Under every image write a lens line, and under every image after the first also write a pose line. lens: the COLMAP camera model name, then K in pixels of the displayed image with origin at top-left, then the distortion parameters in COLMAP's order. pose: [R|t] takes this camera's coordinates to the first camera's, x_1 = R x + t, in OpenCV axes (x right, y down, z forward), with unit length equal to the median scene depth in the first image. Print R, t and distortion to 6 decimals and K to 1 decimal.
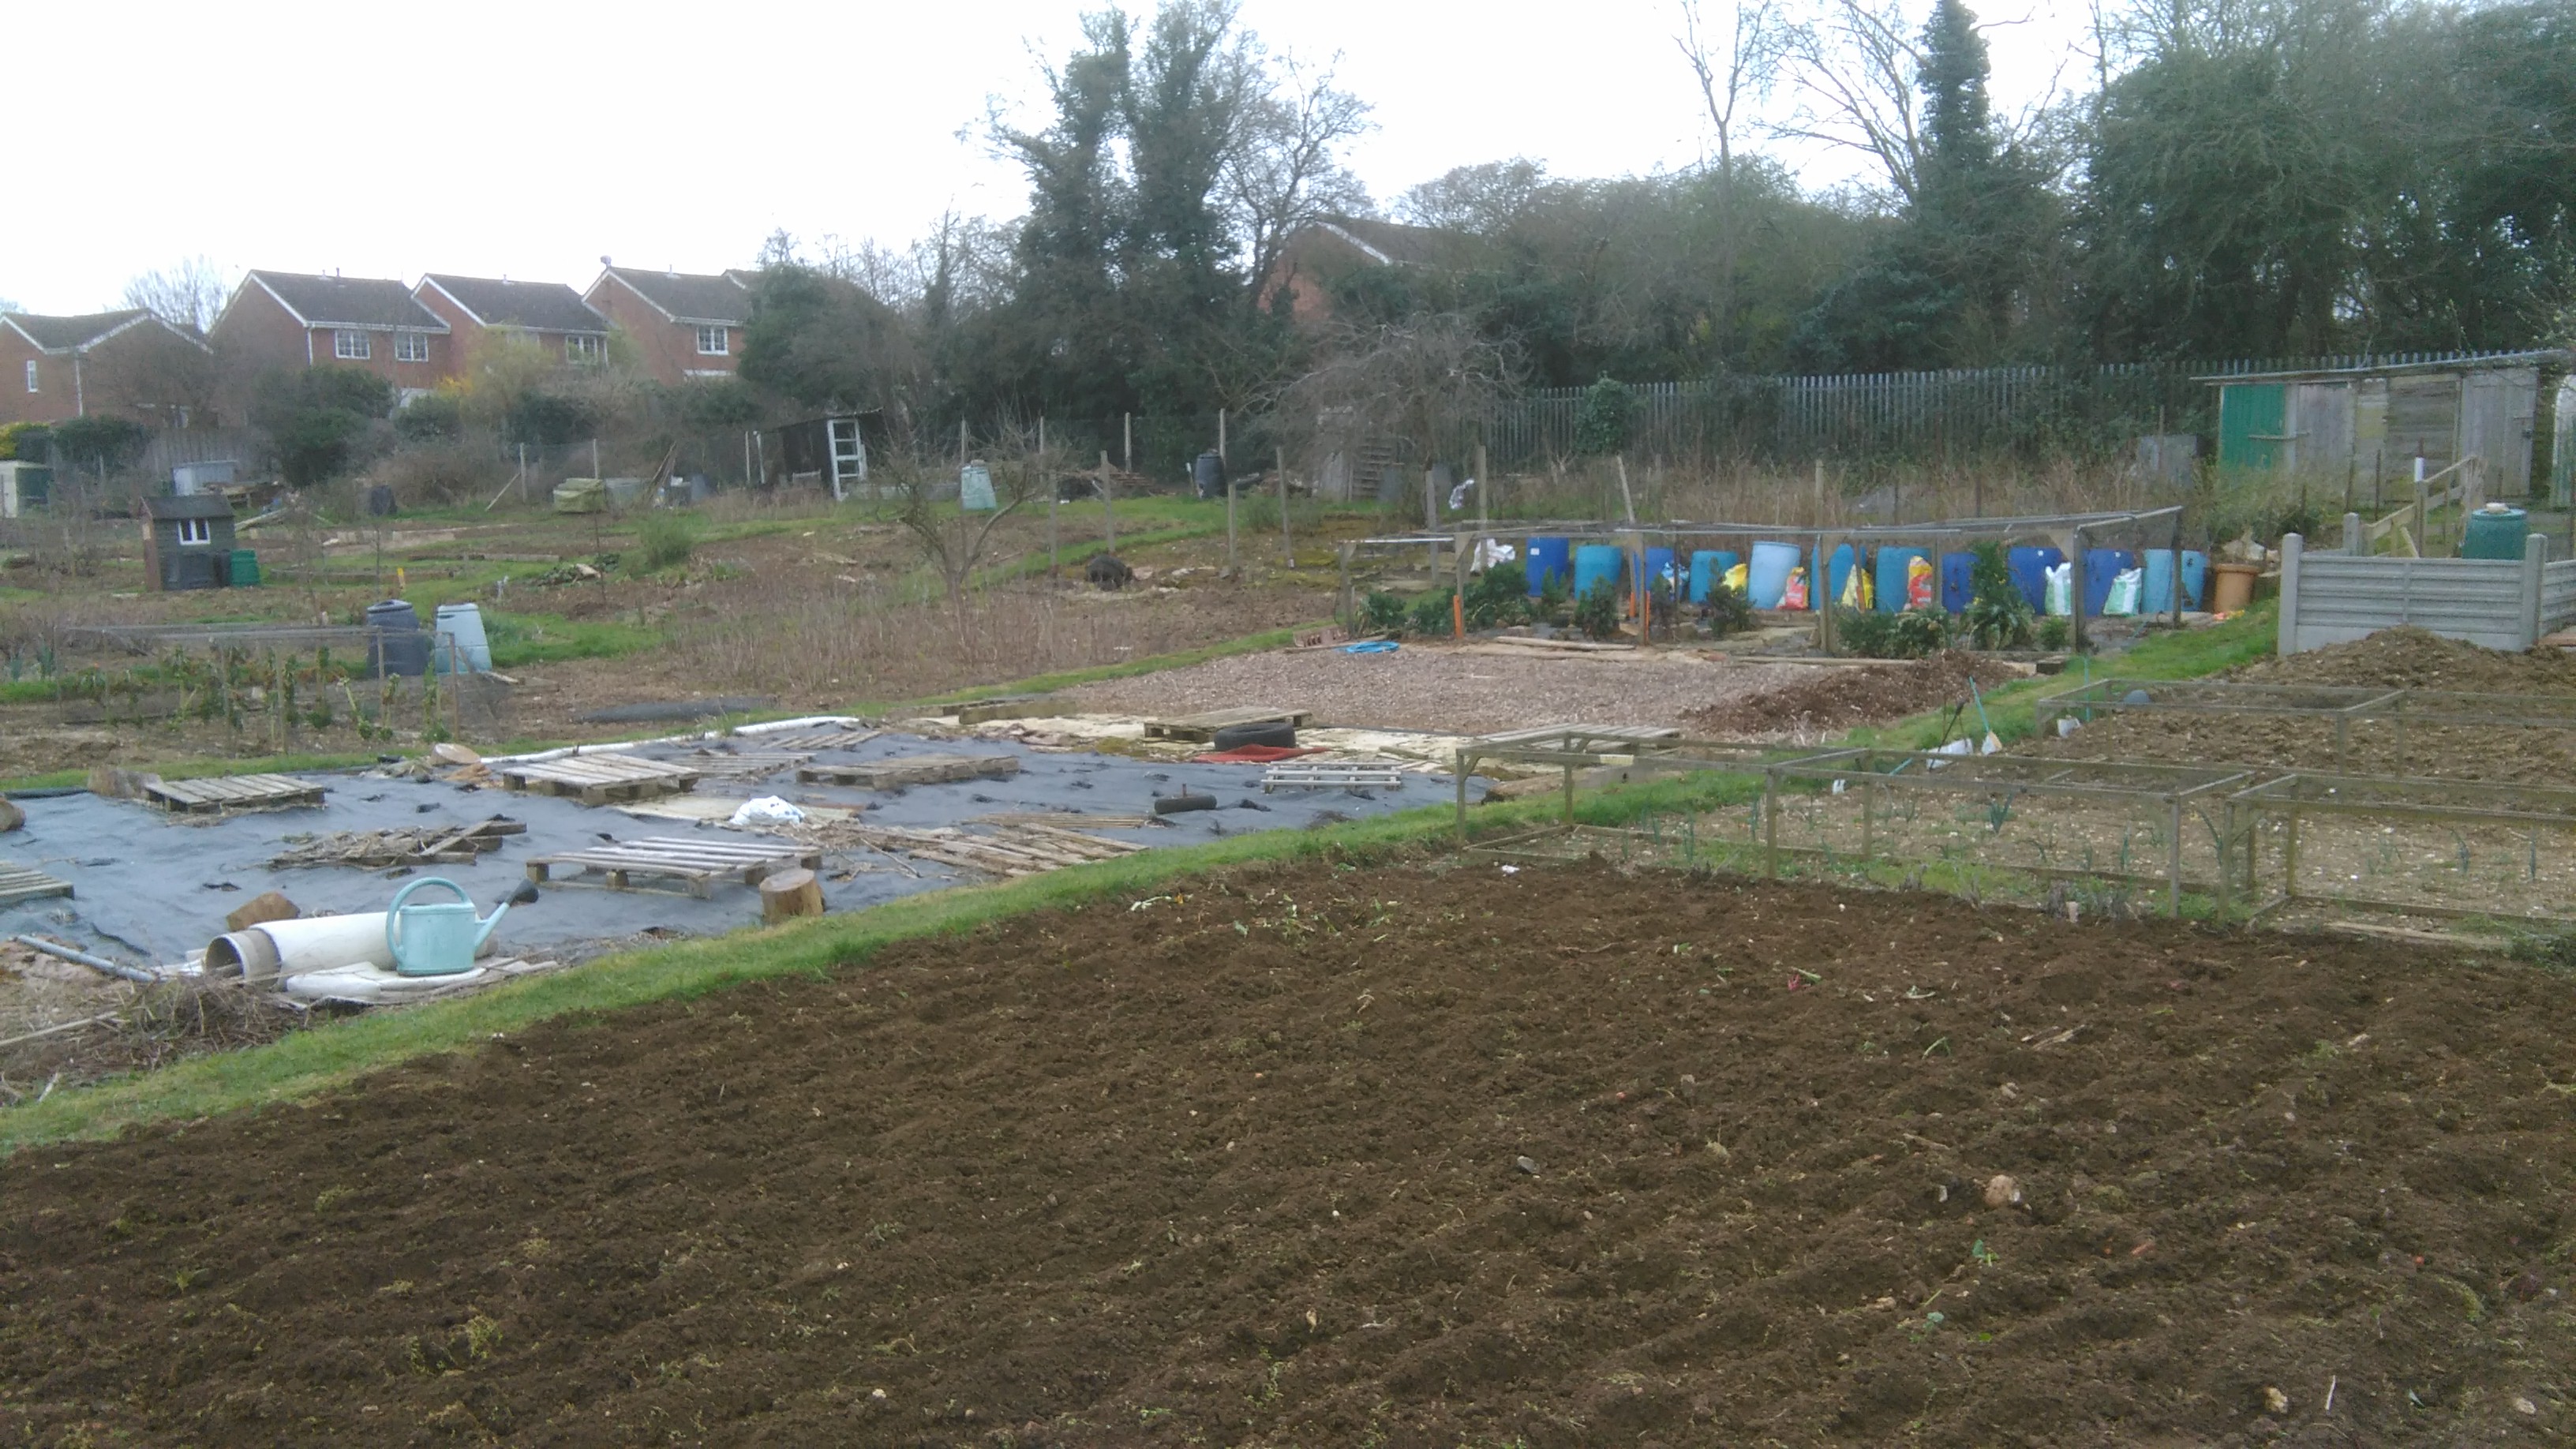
lens RADIAL K [[2077.1, 0, 1288.0], [0, 2077.1, 724.5], [0, 0, 1]] dist [0.109794, -0.155738]
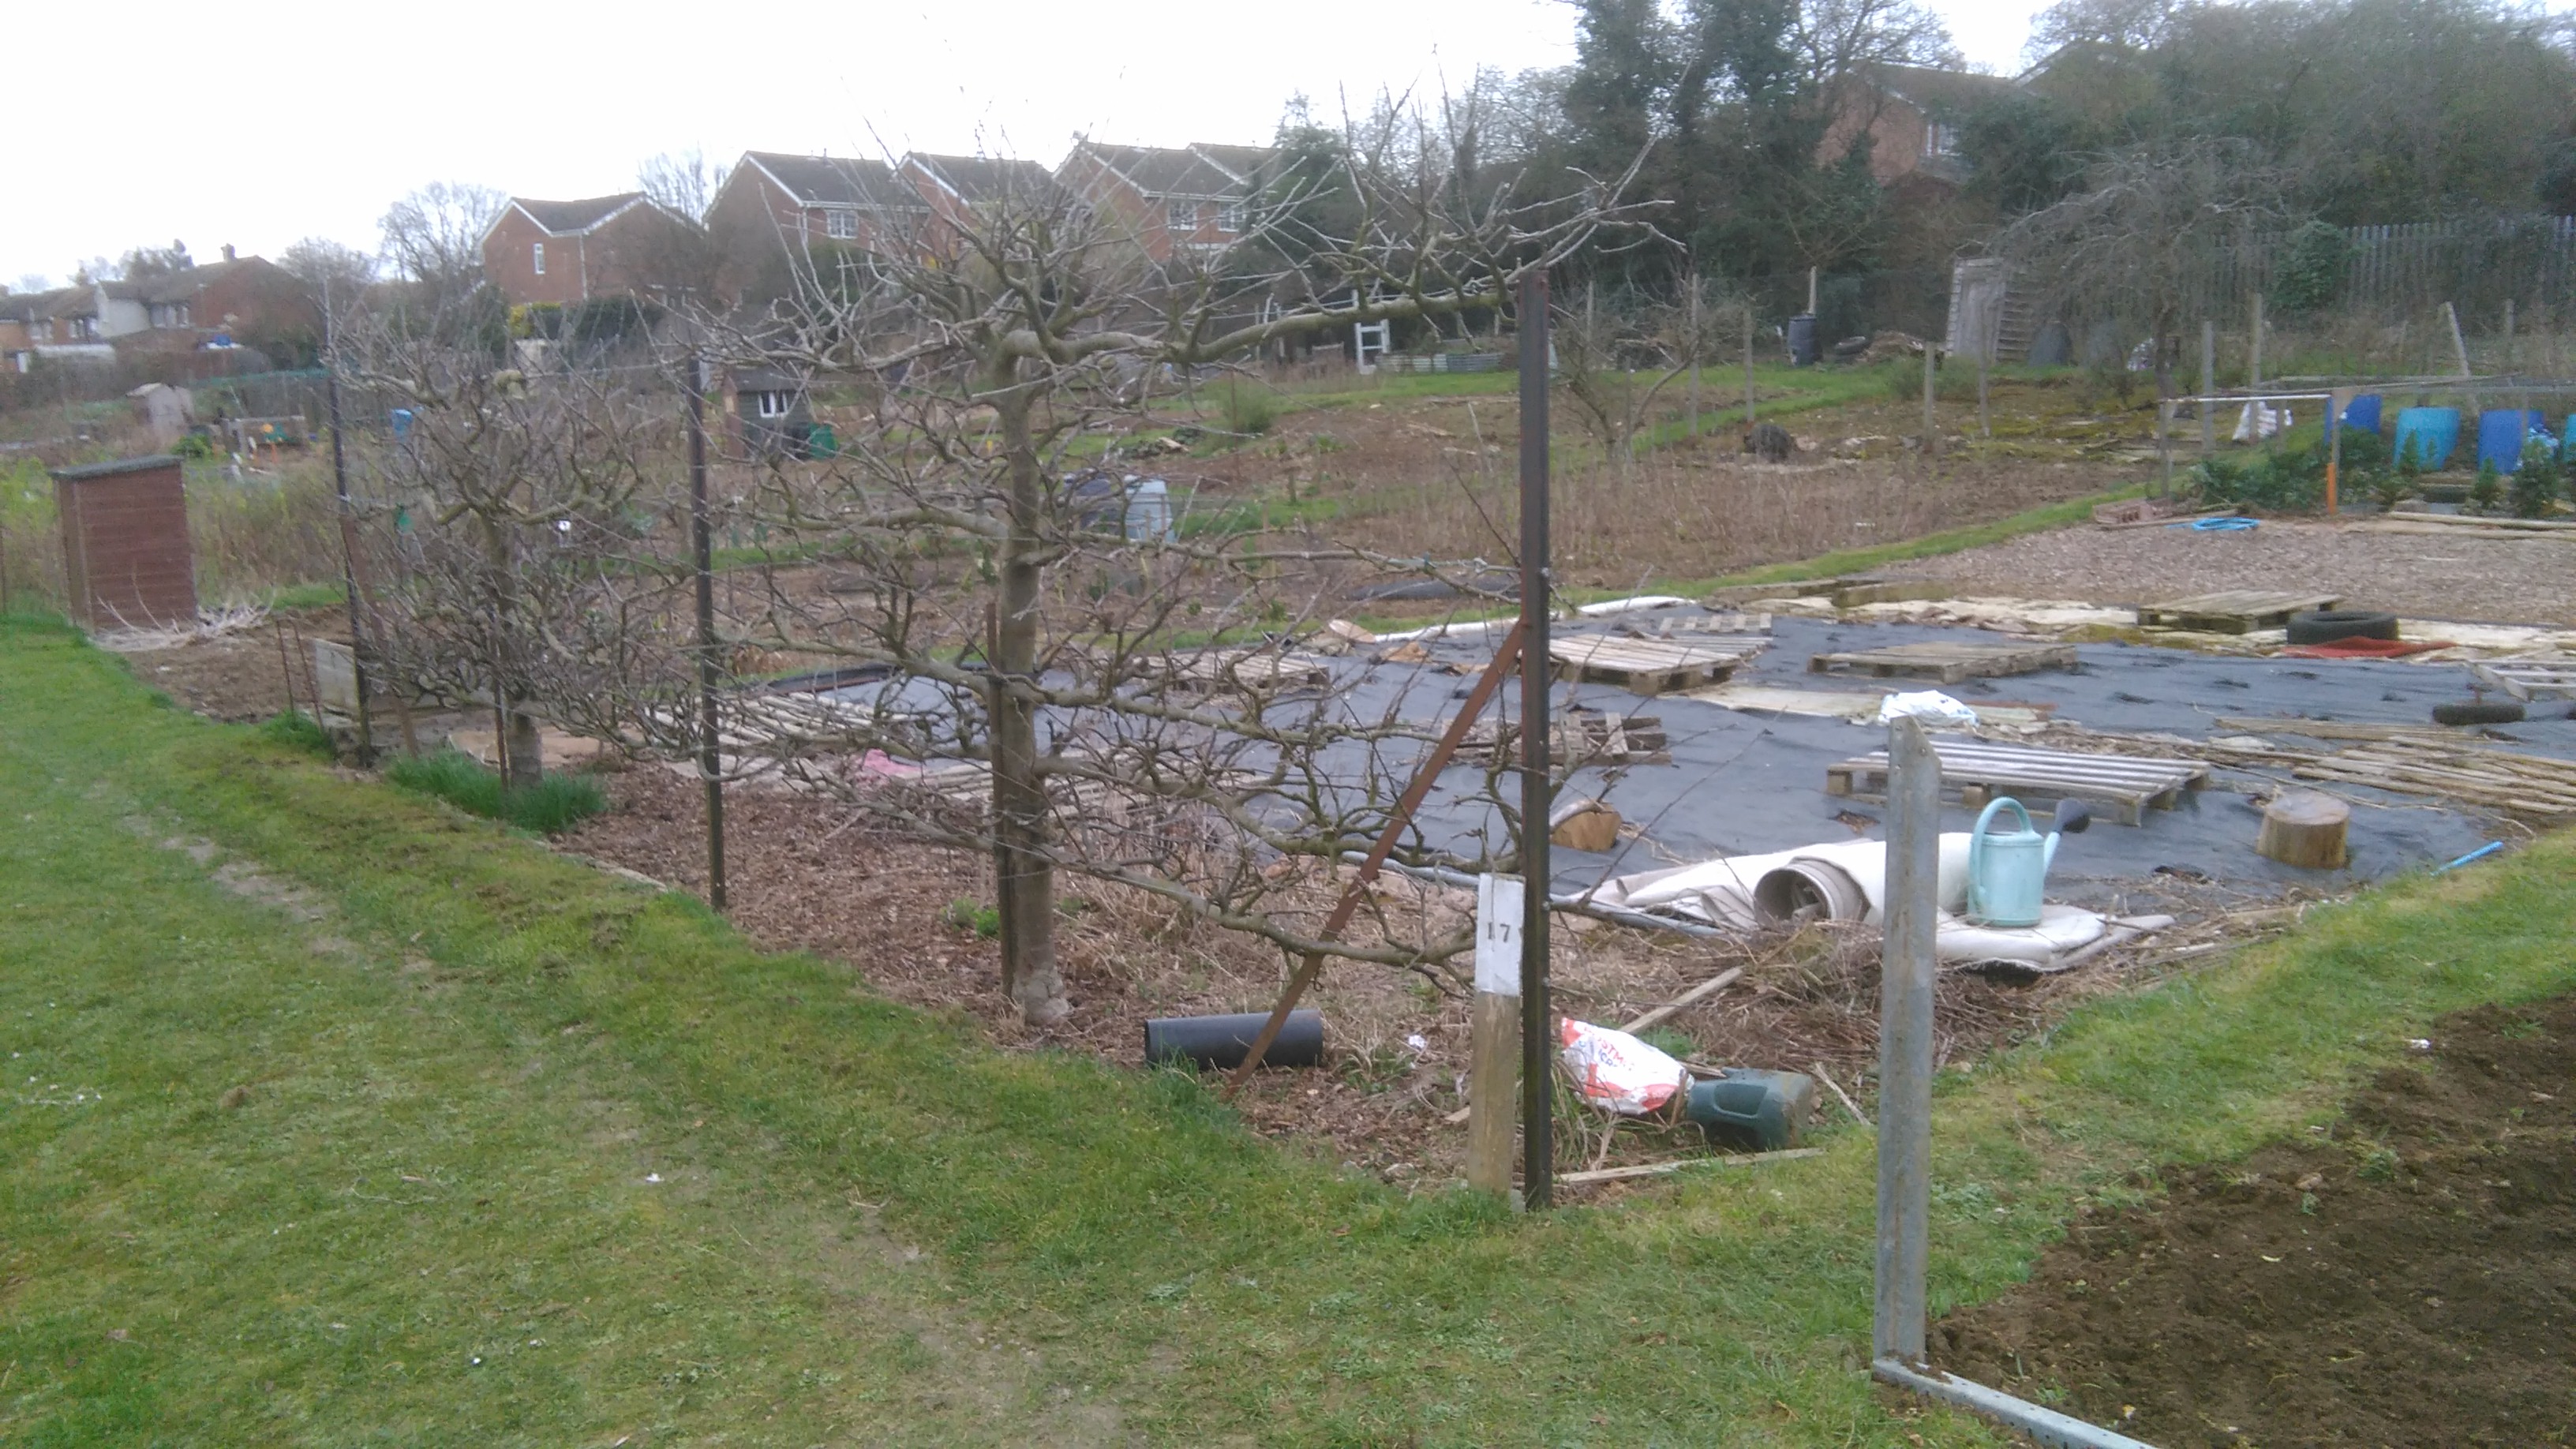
lens RADIAL K [[2077.1, 0, 1288.0], [0, 2077.1, 724.5], [0, 0, 1]] dist [0.109794, -0.155738]
pose [[0.986605, 0.025434, -0.161133, -0.126773], [-0.016545, 0.998279, 0.056269, 0.001834], [0.162287, -0.052850, 0.985327, 0.049460]]
